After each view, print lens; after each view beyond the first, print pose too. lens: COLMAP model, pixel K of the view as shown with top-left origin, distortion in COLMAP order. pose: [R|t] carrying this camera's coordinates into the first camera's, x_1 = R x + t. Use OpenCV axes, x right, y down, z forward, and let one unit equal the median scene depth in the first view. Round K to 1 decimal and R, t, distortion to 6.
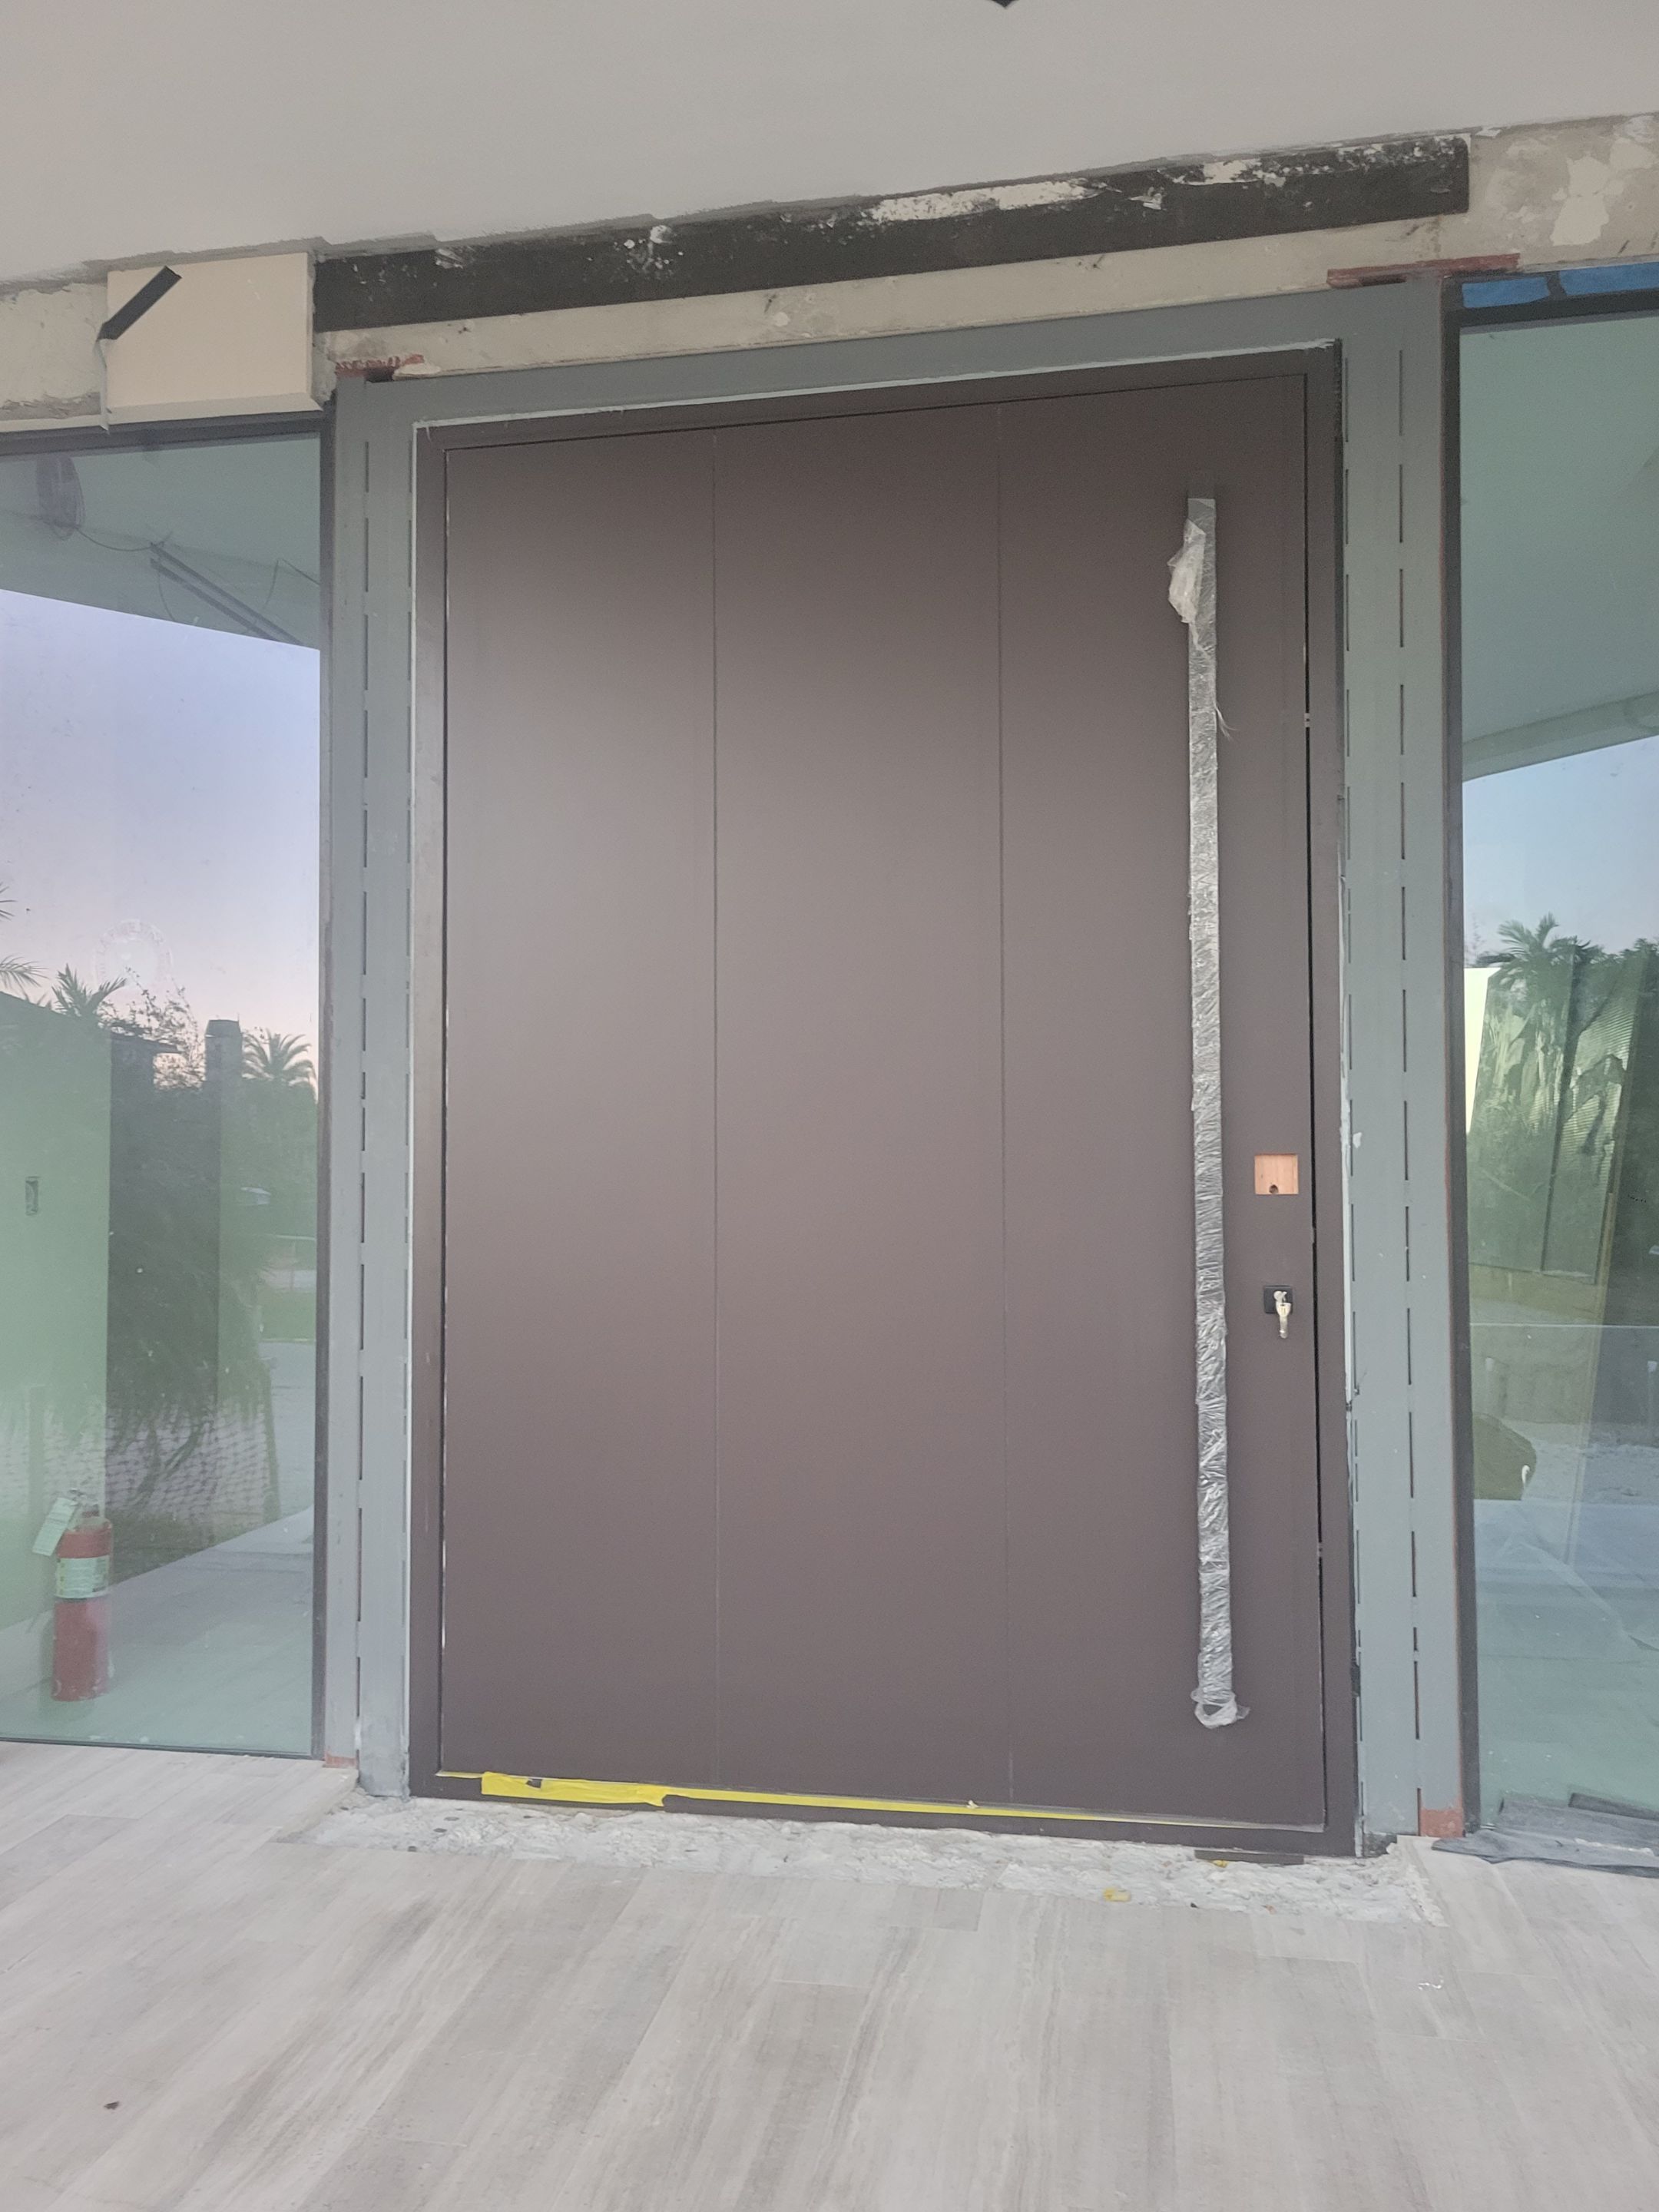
lens RADIAL K [[1713.2, 0, 803.4], [0, 1713.2, 1131.0], [0, 0, 1]] dist [0.043960, -0.026423]
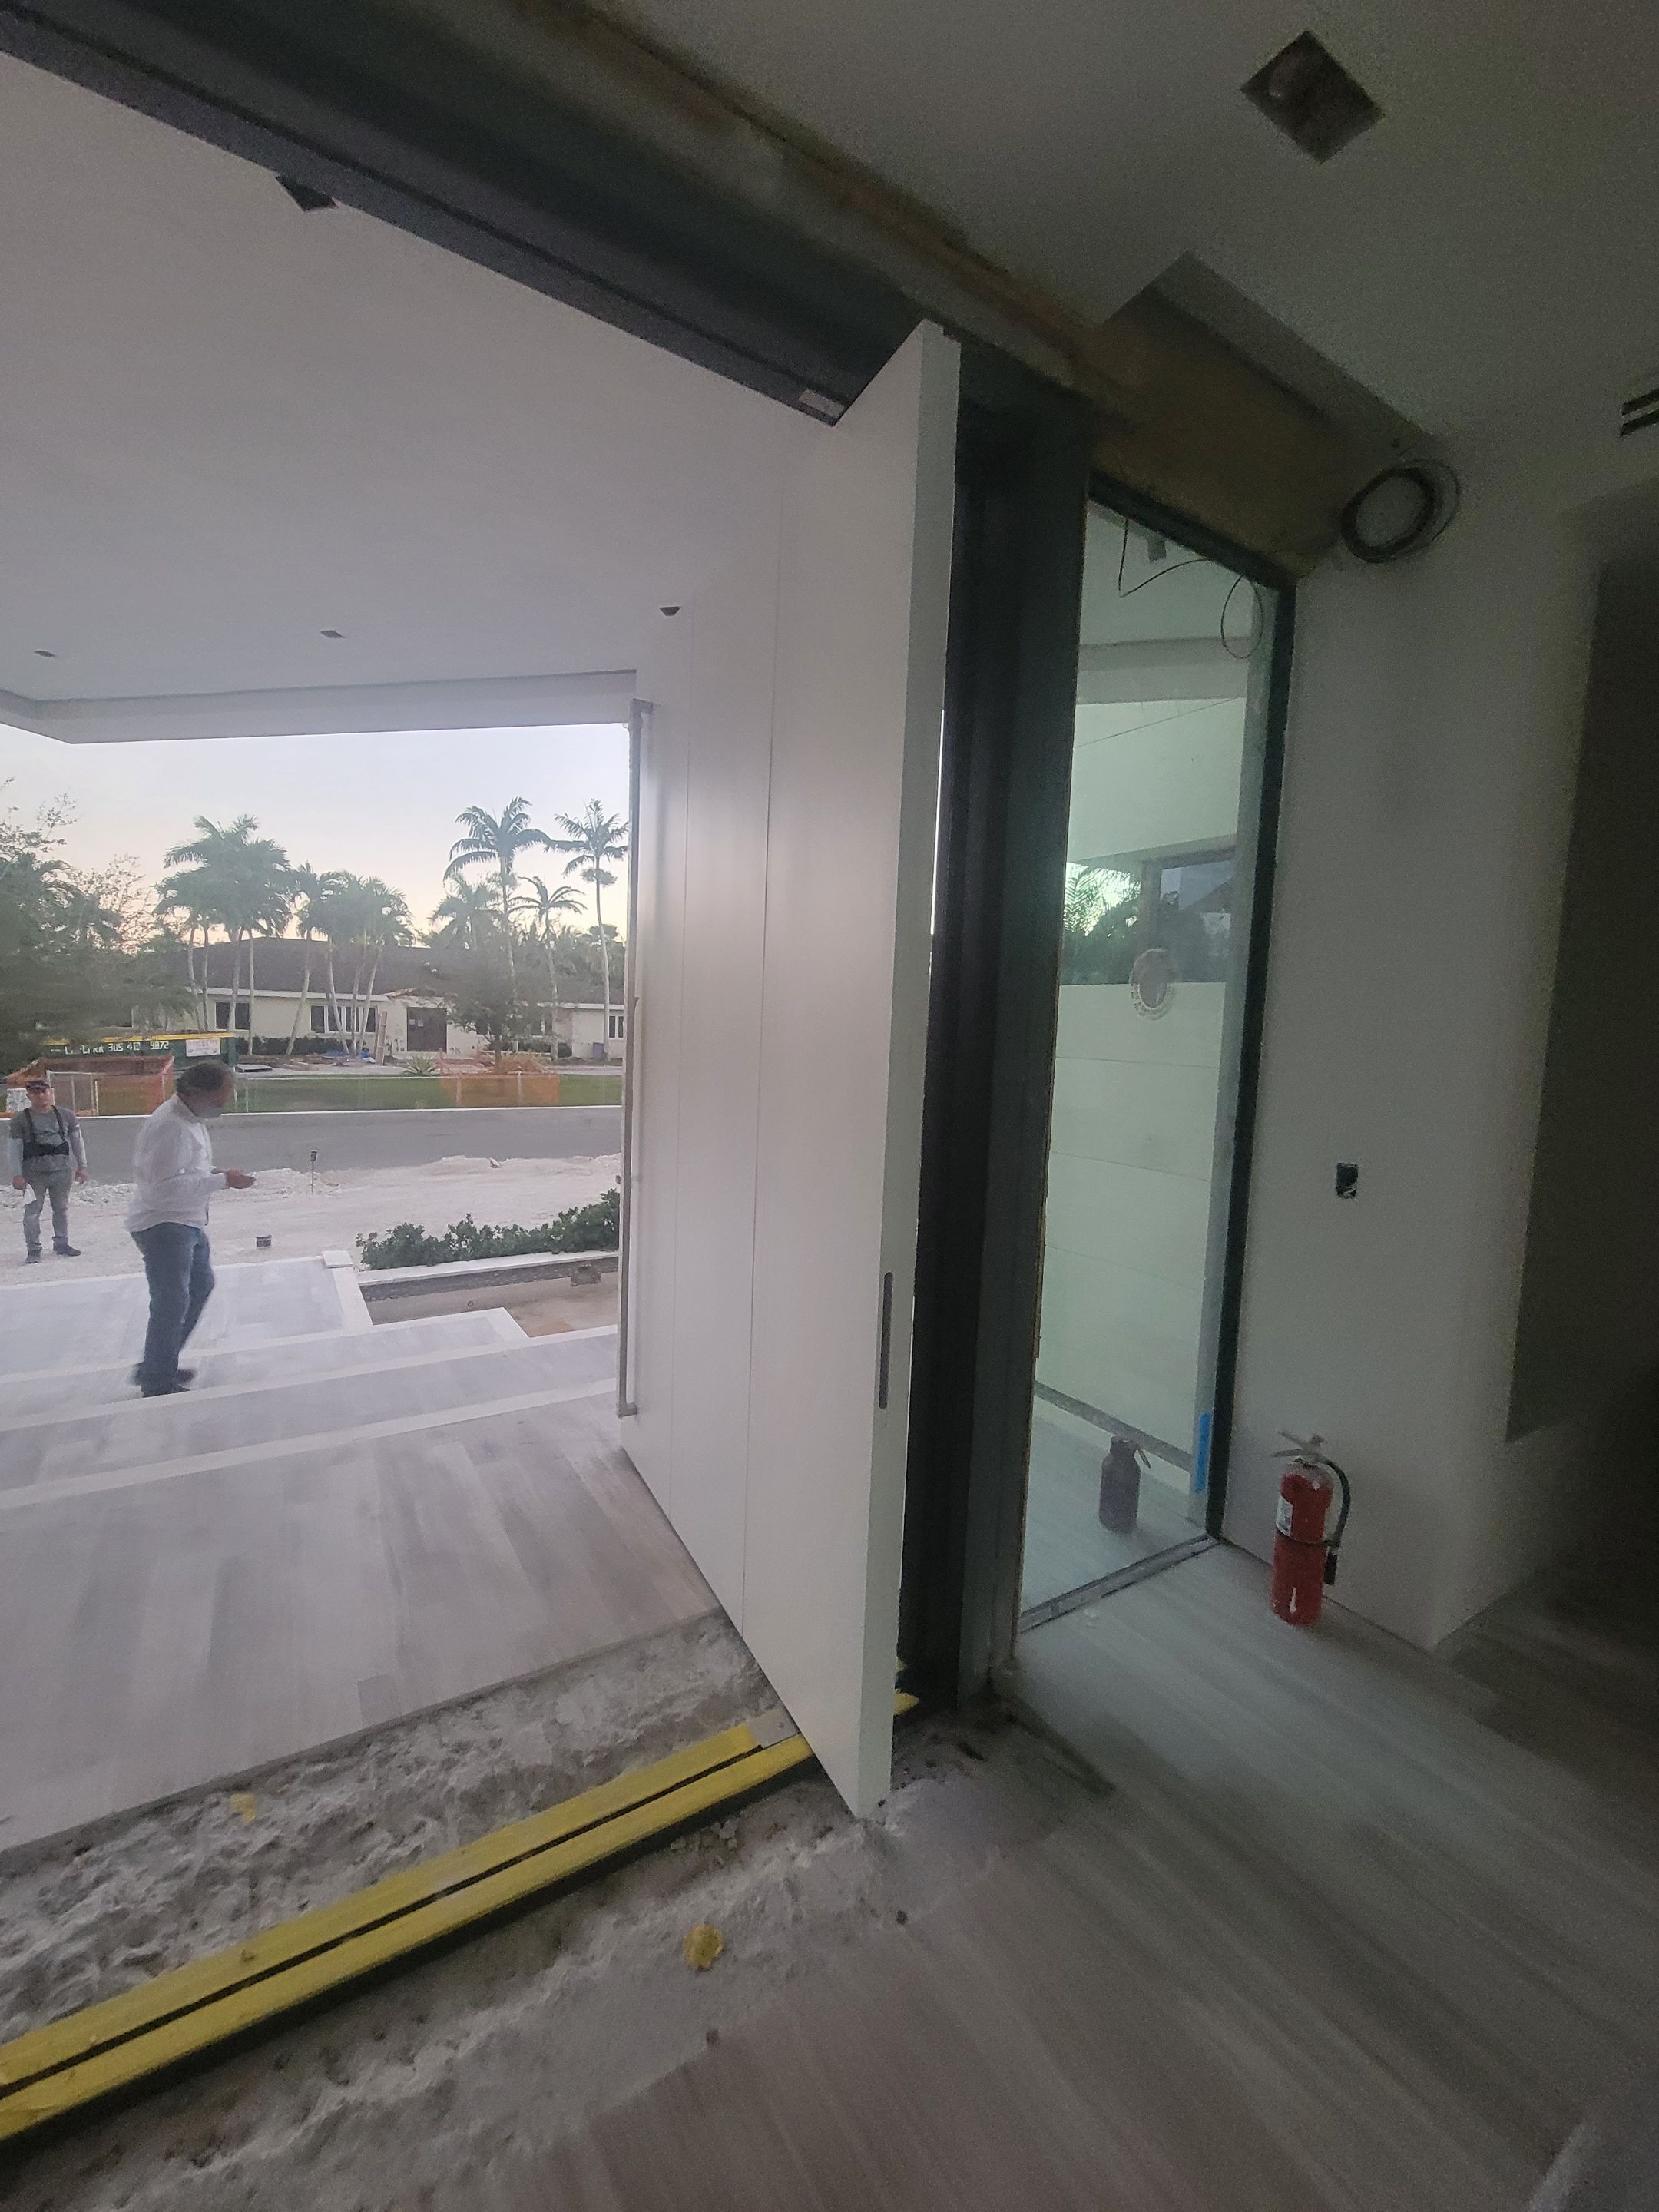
lens RADIAL K [[906.2, 0, 832.9], [0, 906.2, 1103.1], [0, 0, 1]] dist [-0.001950, -0.001128]
pose [[-0.733763, 0.033596, -0.678574, 0.257624], [-0.013229, 0.997881, 0.063711, -0.058448], [0.679277, 0.055726, -0.731764, 1.511619]]
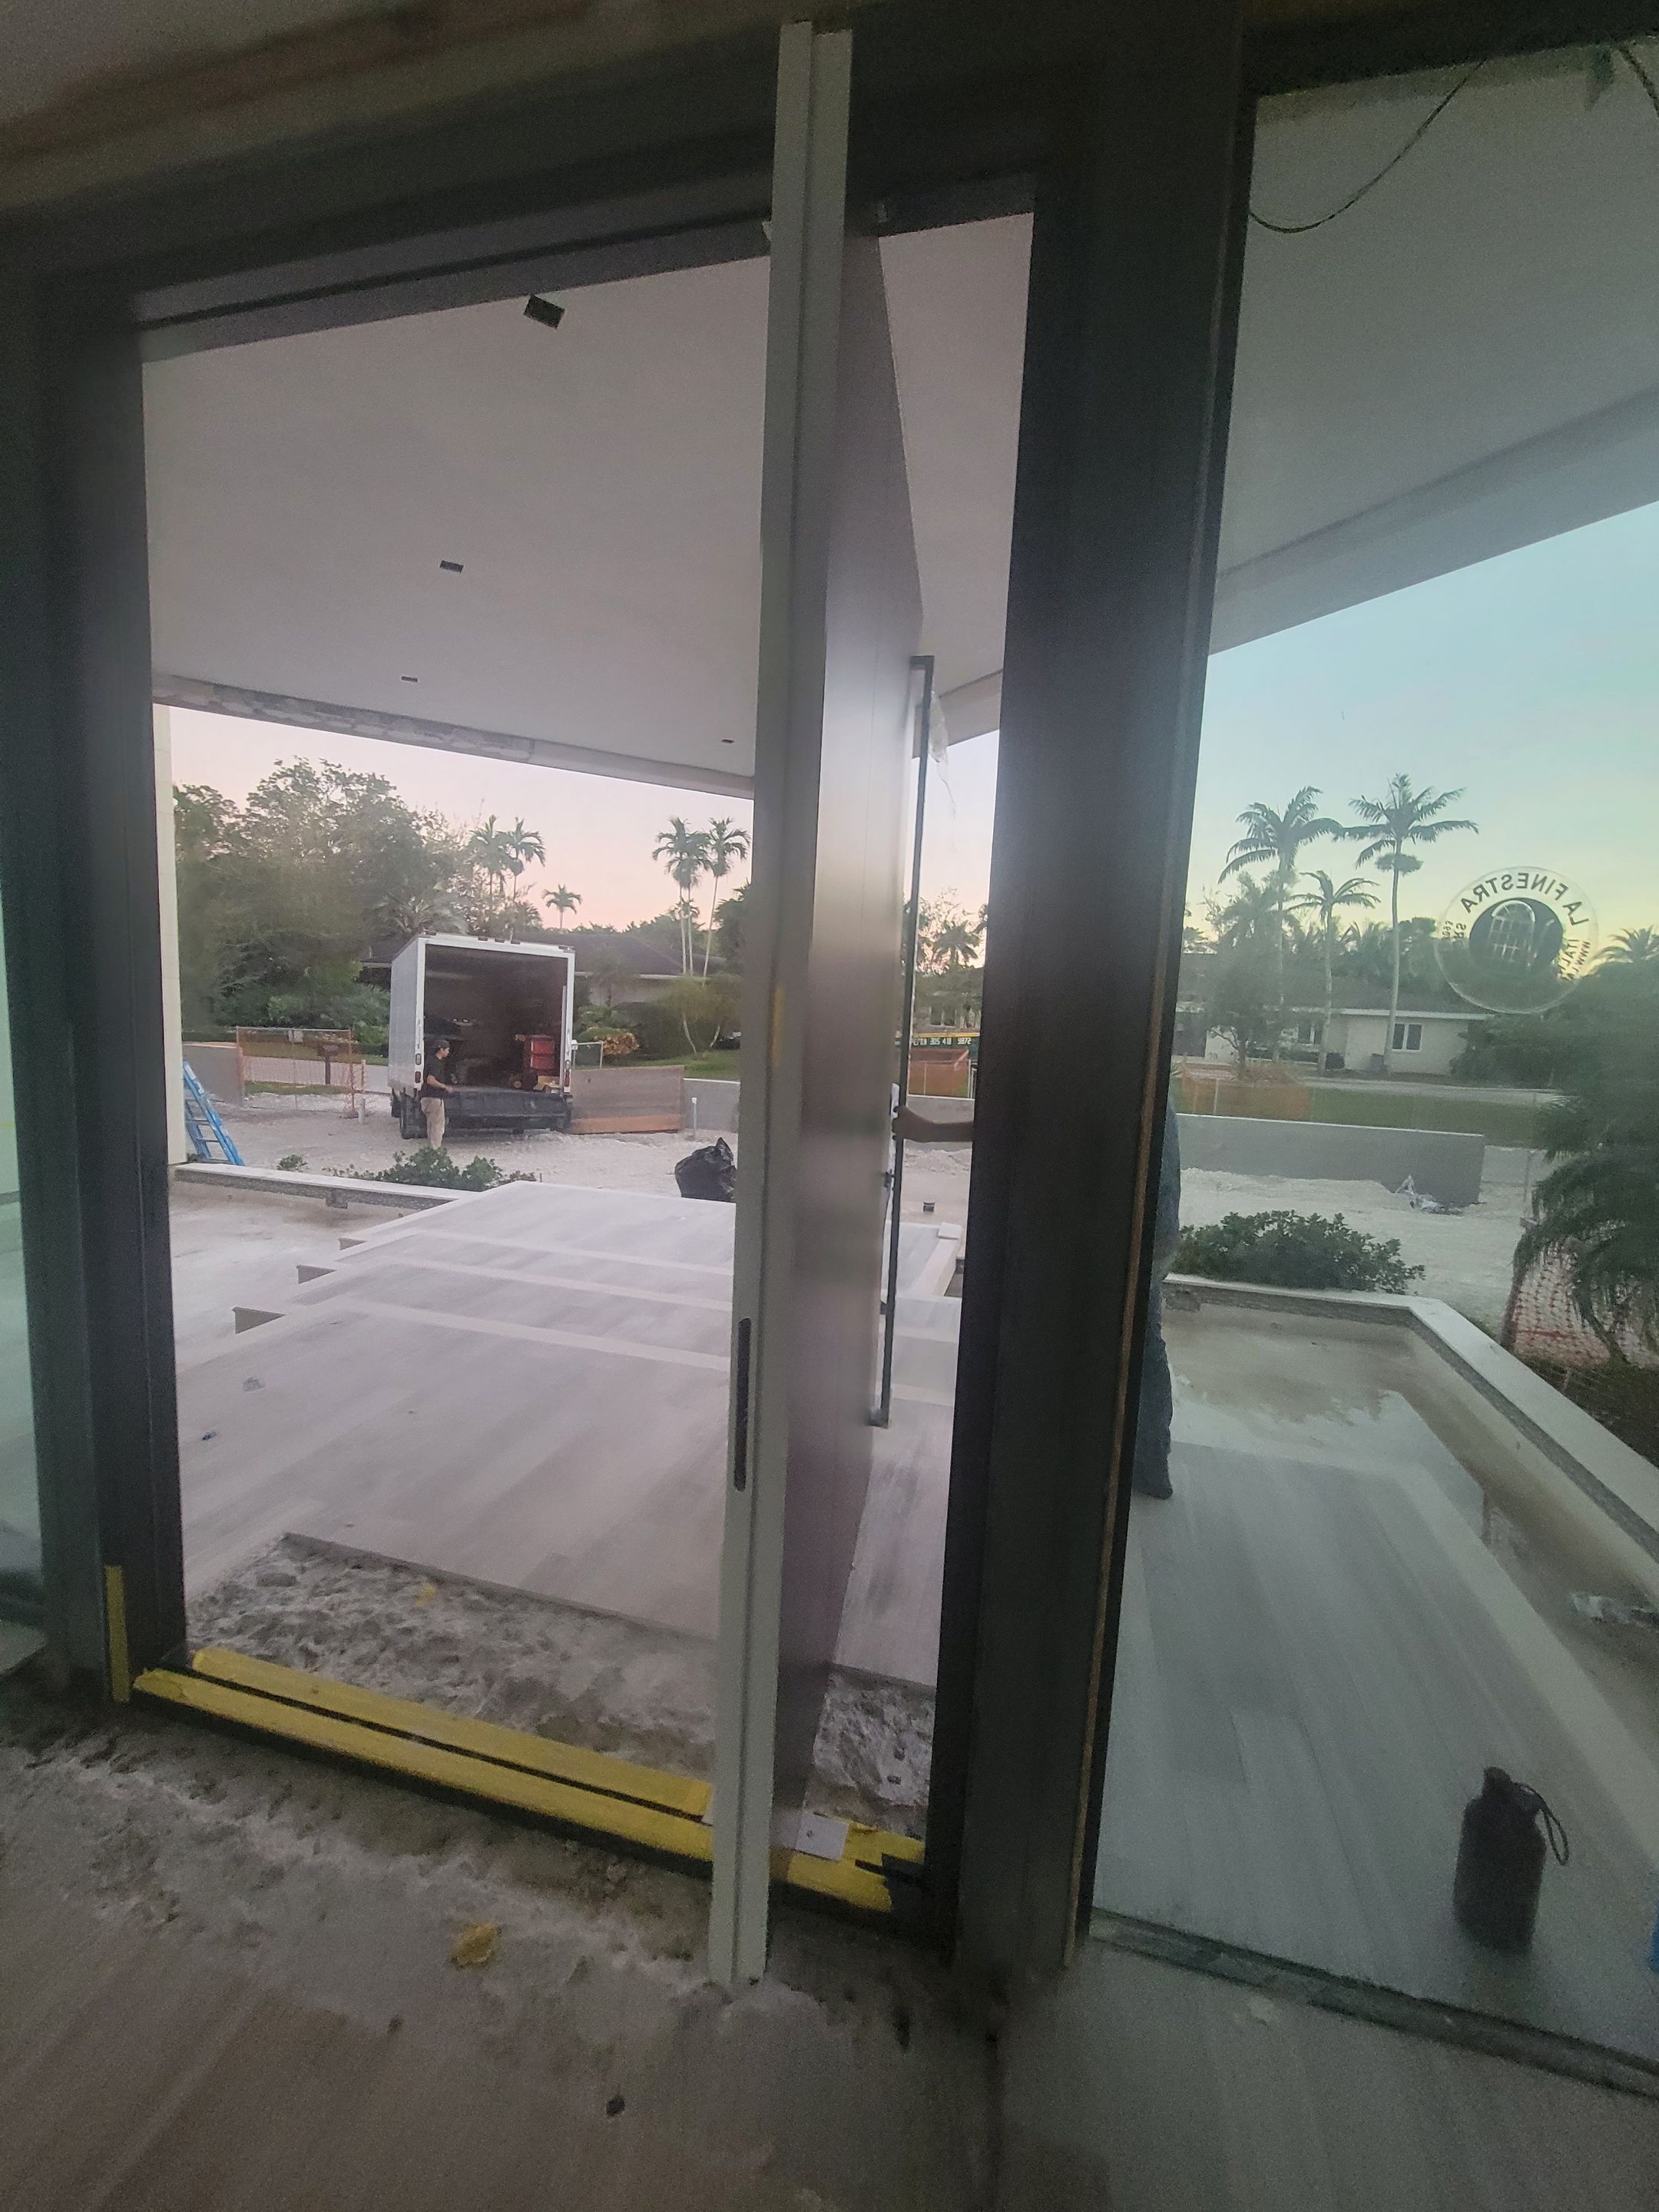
lens RADIAL K [[906.2, 0, 832.9], [0, 906.2, 1103.1], [0, 0, 1]] dist [-0.001950, -0.001128]
pose [[-0.995521, -0.053993, 0.077608, -0.188711], [-0.047460, 0.995360, 0.083699, -0.060009], [-0.081767, 0.079641, -0.993464, 1.551191]]
